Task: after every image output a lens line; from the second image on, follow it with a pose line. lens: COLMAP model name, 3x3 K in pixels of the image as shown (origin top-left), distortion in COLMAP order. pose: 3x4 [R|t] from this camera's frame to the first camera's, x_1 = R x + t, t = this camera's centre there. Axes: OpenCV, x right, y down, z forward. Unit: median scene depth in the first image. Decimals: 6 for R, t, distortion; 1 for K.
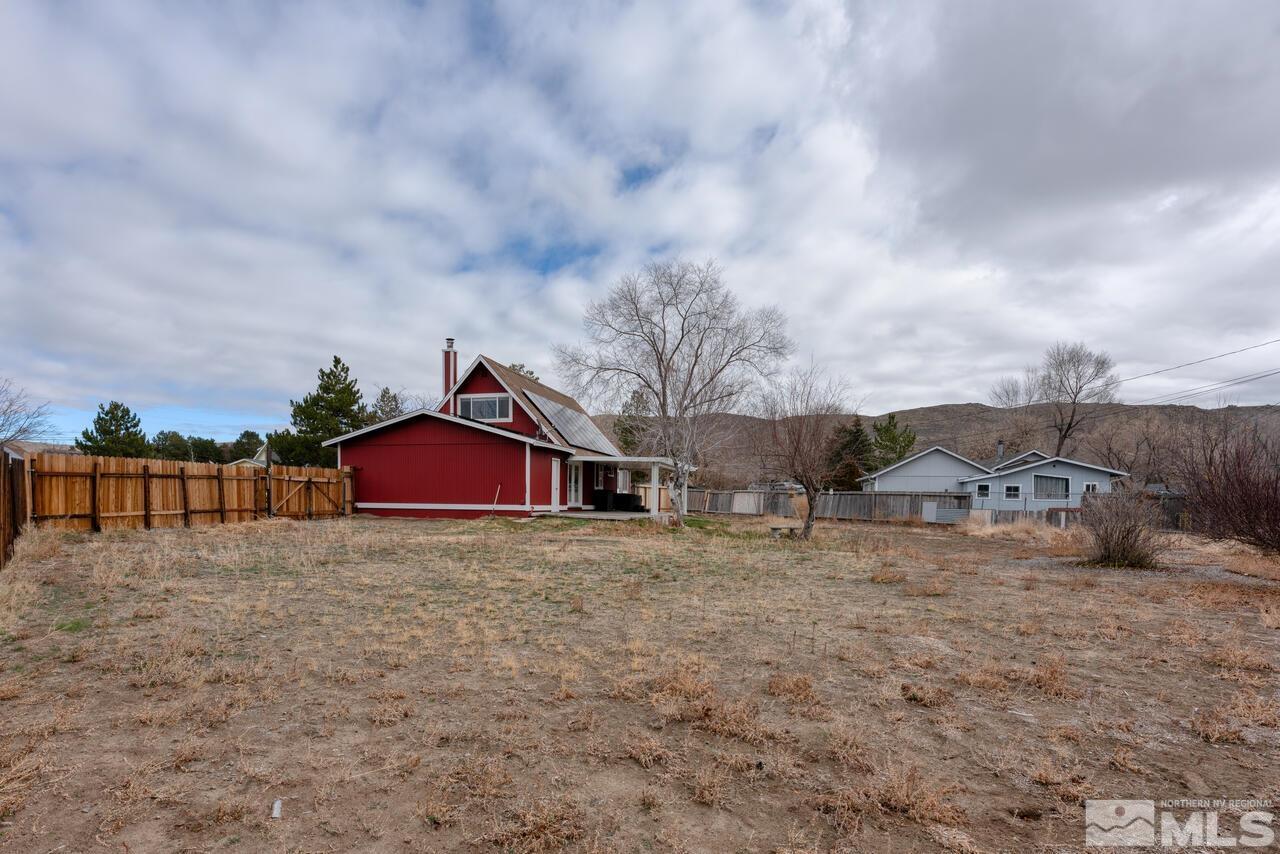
lens RADIAL K [[557.8, 0, 640.0], [0, 557.8, 427.0], [0, 0, 1]] dist [-0.001136, -0.000391]
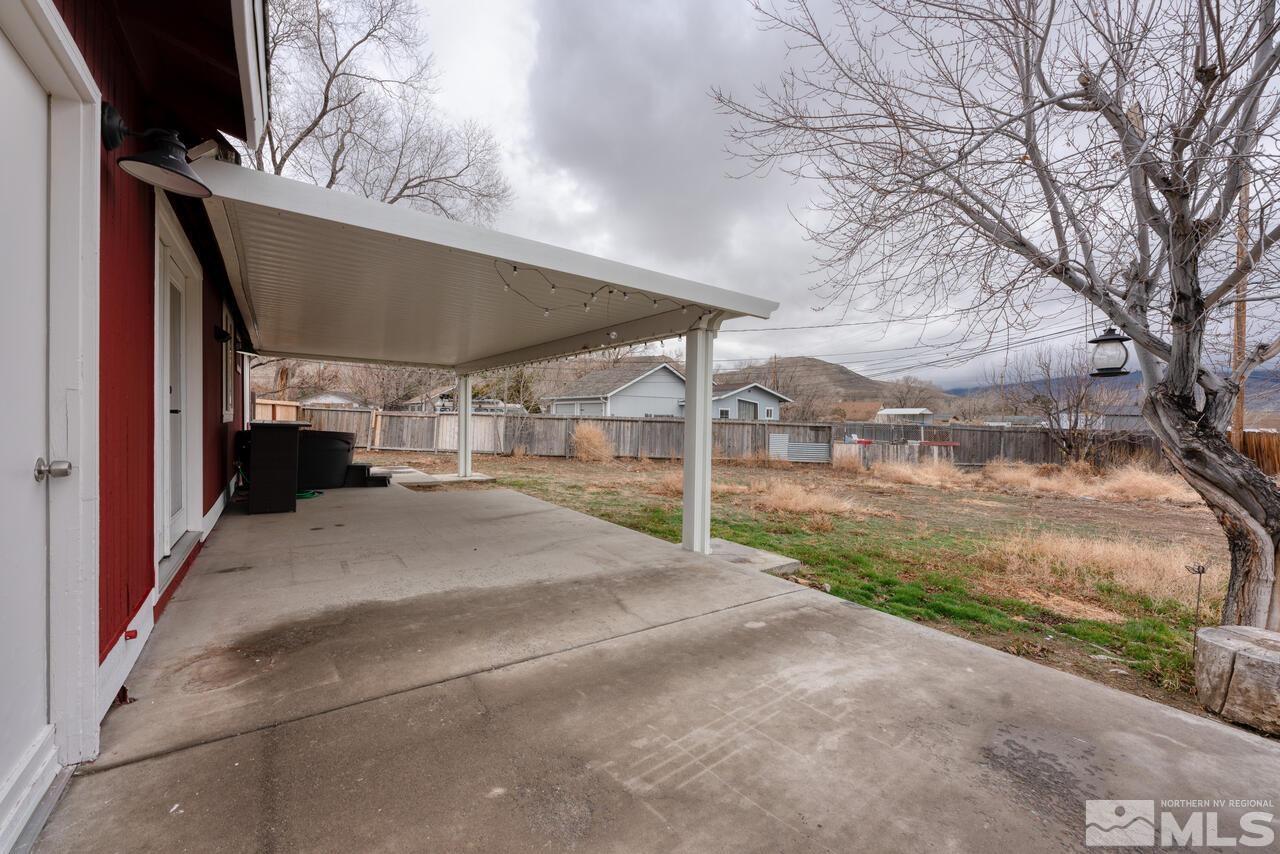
lens RADIAL K [[511.5, 0, 640.0], [0, 511.5, 427.0], [0, 0, 1]] dist [0.000796, -0.000072]
pose [[0.692186, -0.015232, 0.721559, -0.081600], [-0.102335, 0.987604, 0.119018, 0.047902], [-0.714427, -0.156223, 0.682047, 0.509885]]
